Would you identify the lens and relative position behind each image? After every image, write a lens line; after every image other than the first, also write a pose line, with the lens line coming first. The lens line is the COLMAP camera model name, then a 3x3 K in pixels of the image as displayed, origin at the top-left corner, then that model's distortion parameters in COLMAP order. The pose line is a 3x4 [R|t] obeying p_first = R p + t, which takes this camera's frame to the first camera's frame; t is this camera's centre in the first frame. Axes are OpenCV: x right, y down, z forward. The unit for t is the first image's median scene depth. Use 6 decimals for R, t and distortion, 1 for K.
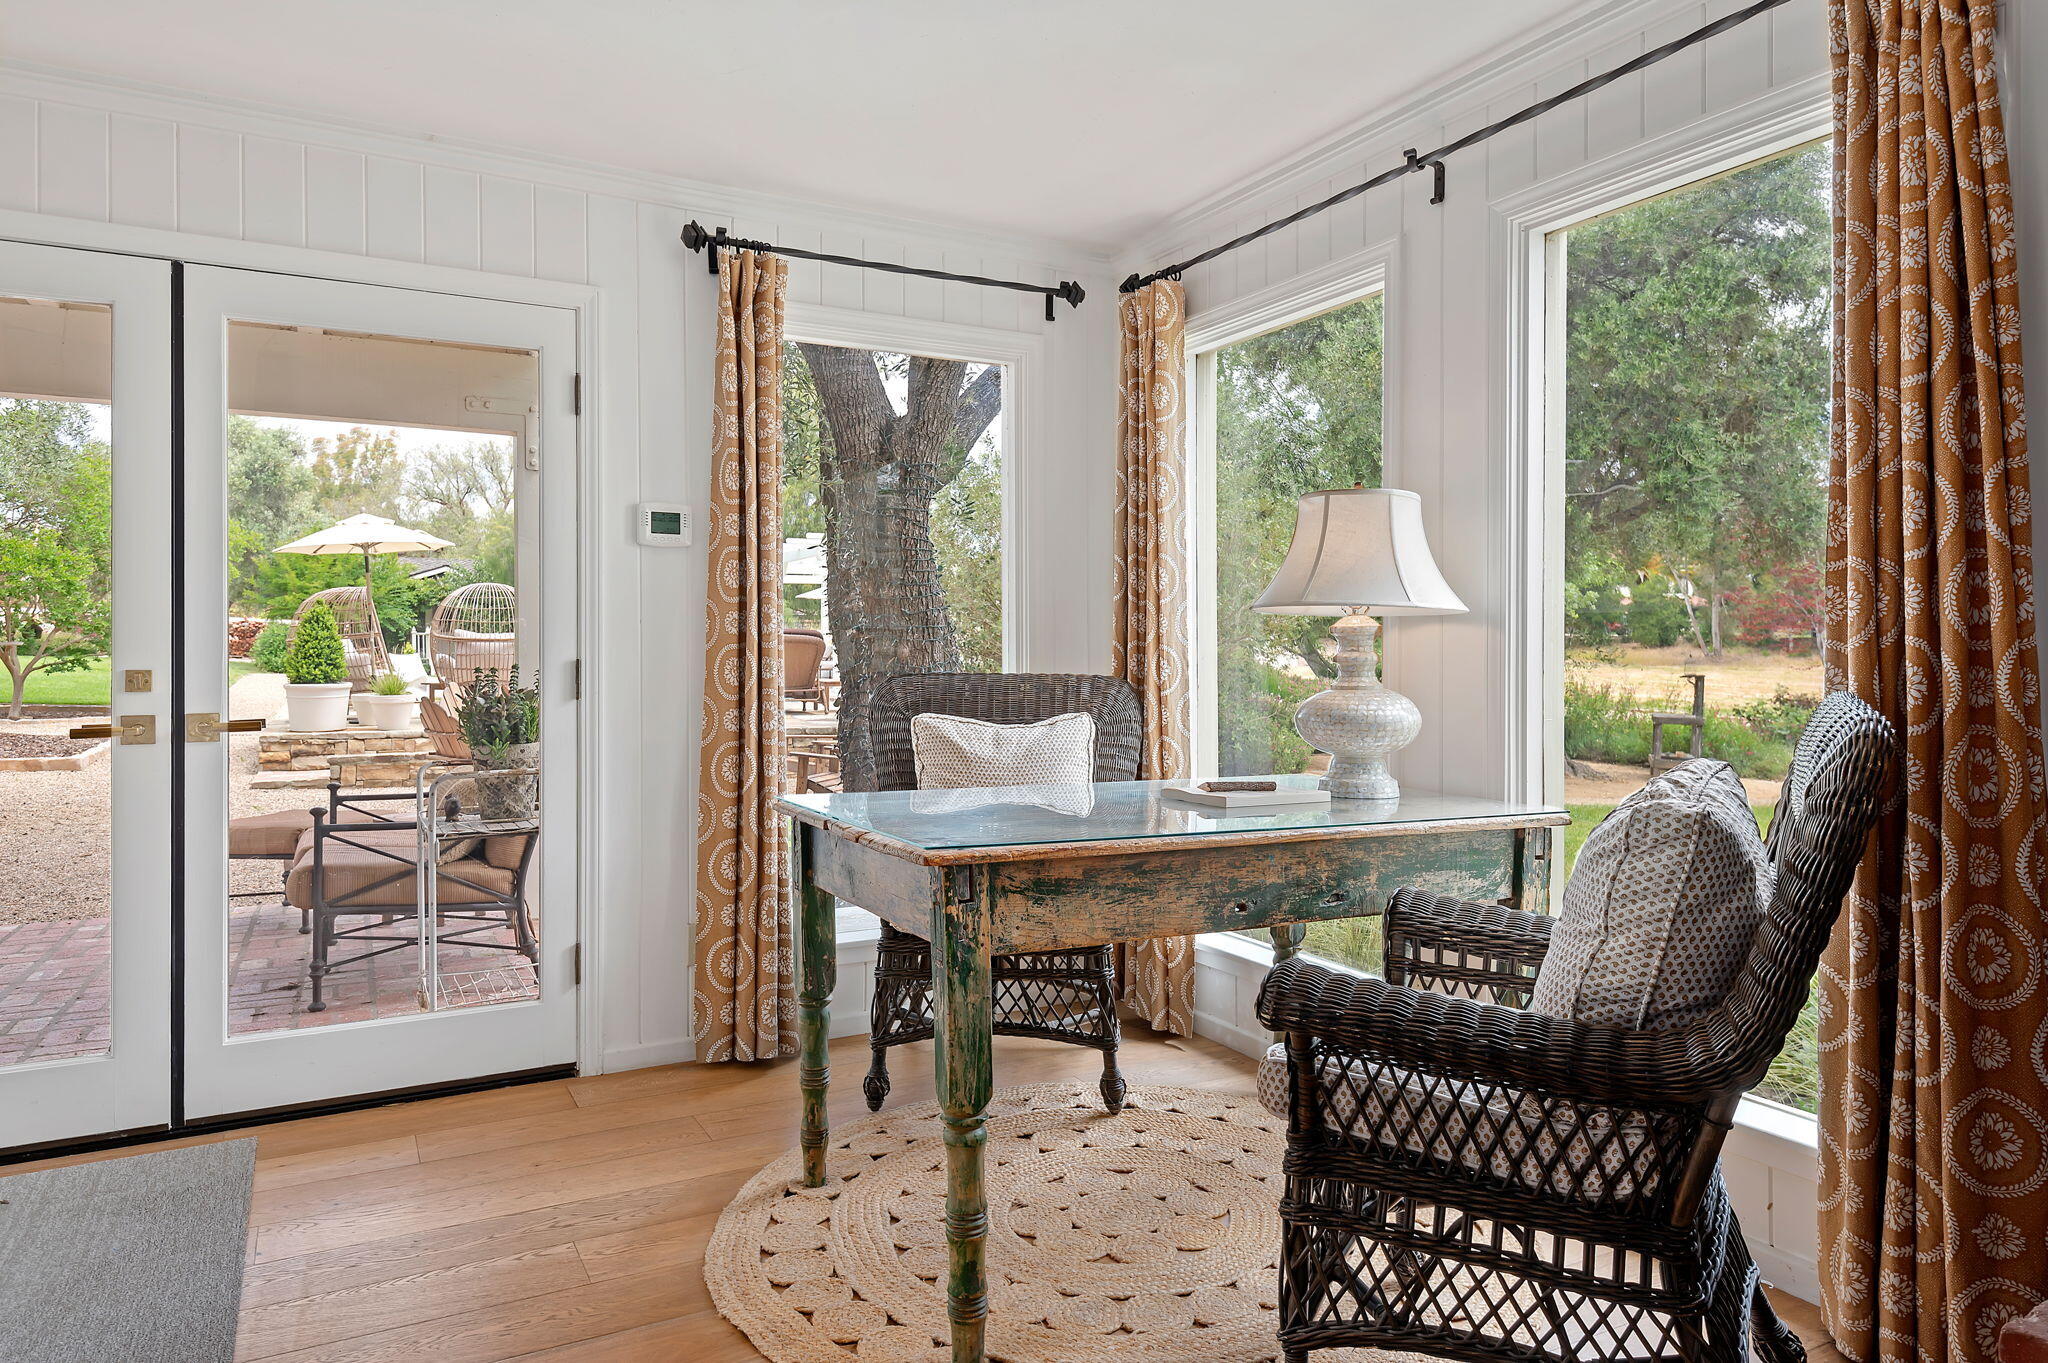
lens RADIAL K [[1240.2, 0, 1024.2], [0, 1240.2, 668.7], [0, 0, 1]] dist [0.039386, -0.001865]
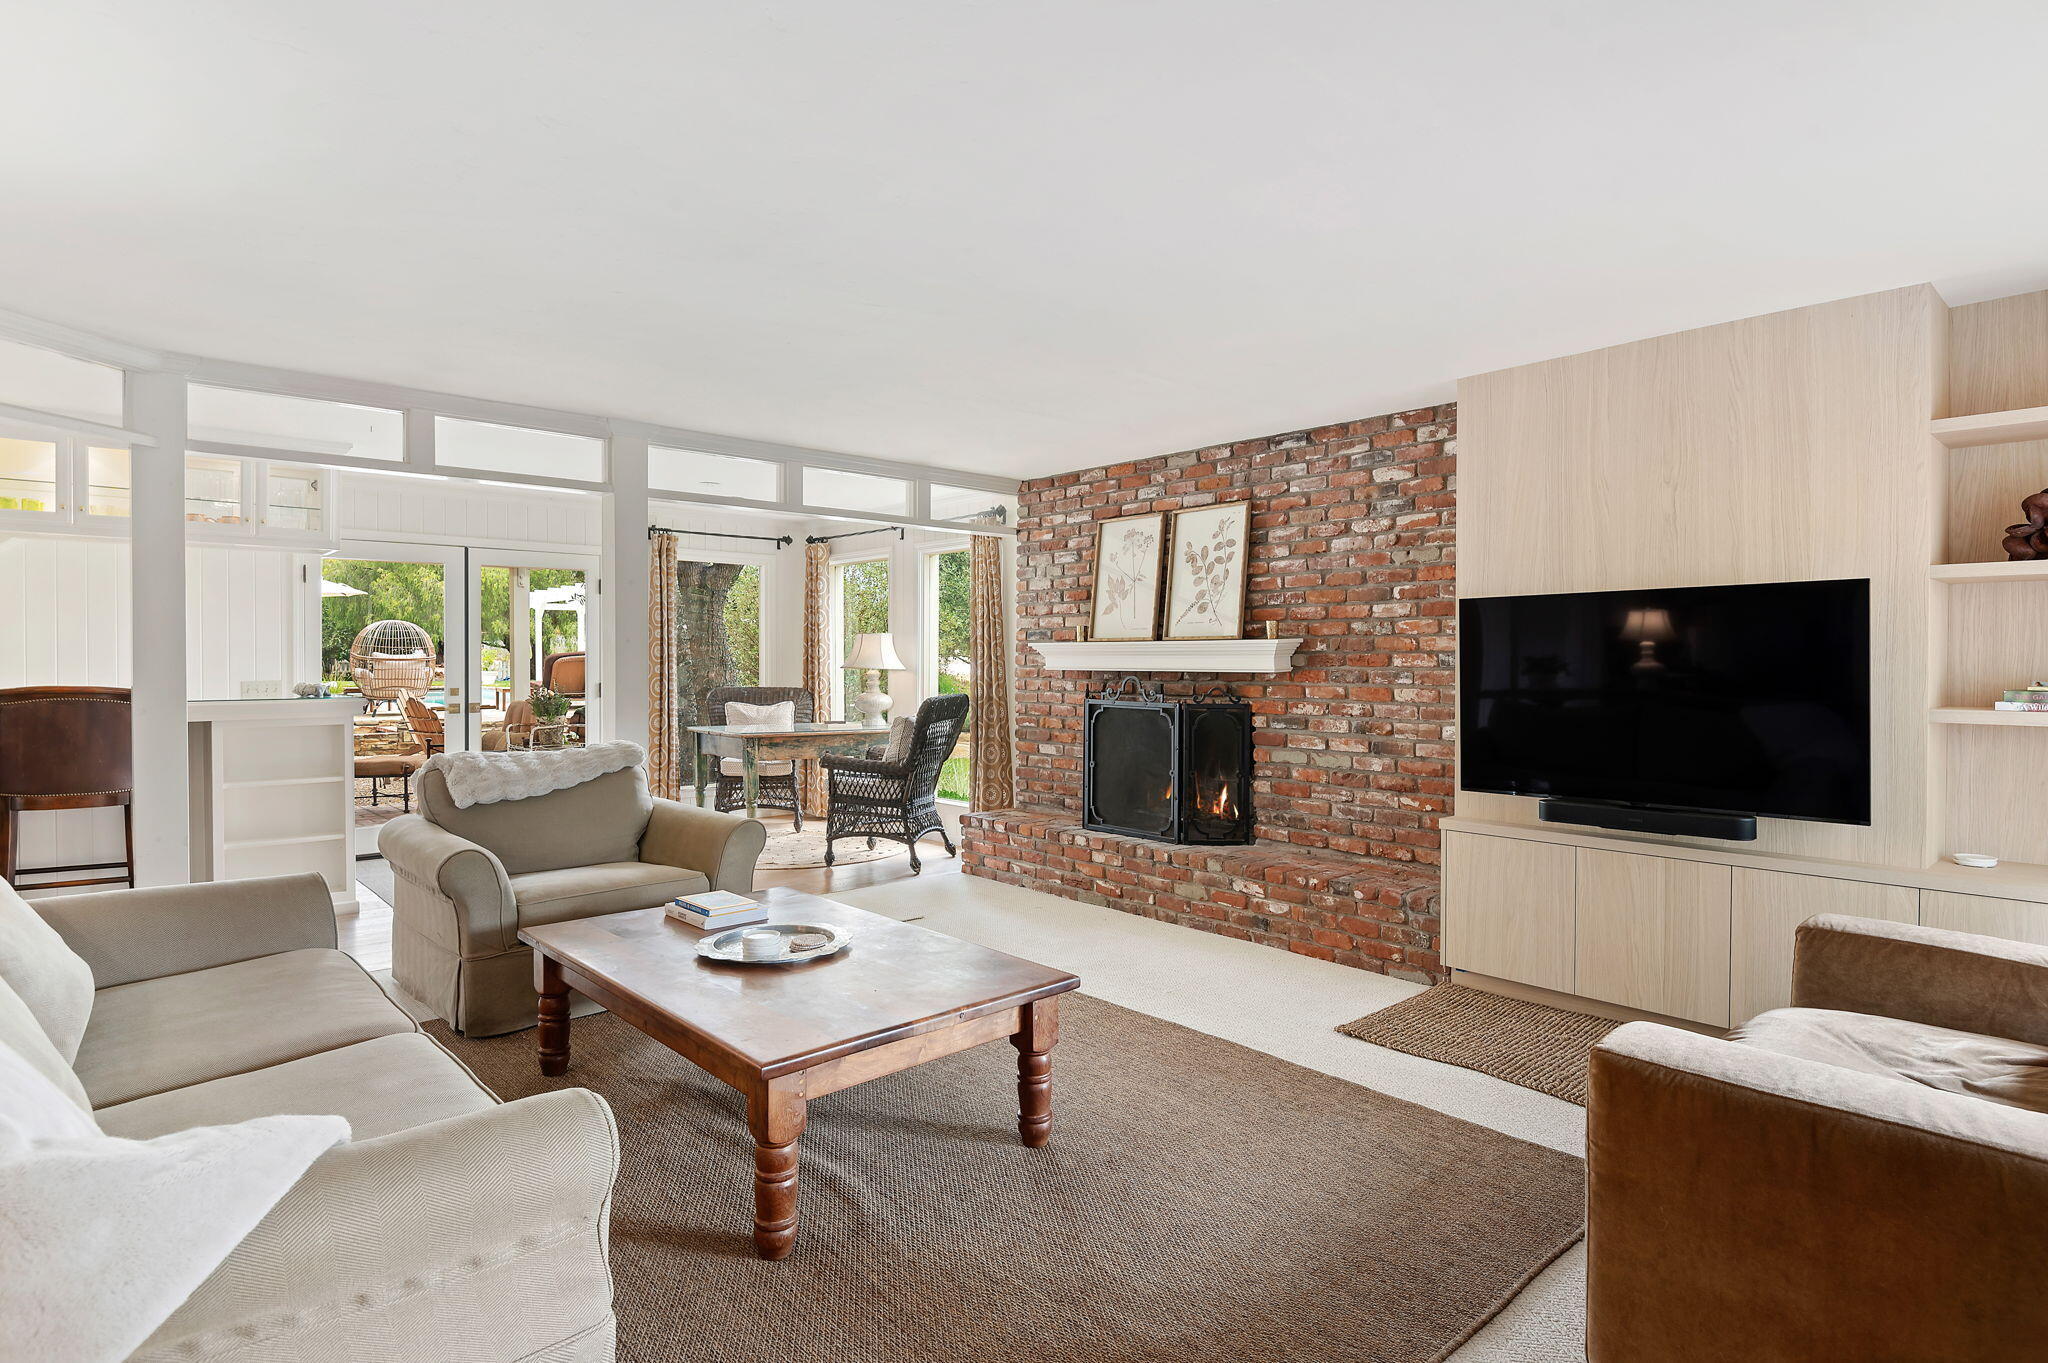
lens RADIAL K [[1091.4, 0, 1031.3], [0, 1091.4, 666.8], [0, 0, 1]] dist [-0.001628, -0.000949]
pose [[0.973160, 0.000518, 0.230129, 0.010735], [0.000546, 0.999989, -0.004559, -0.028663], [-0.230129, 0.004562, 0.973149, -1.431489]]
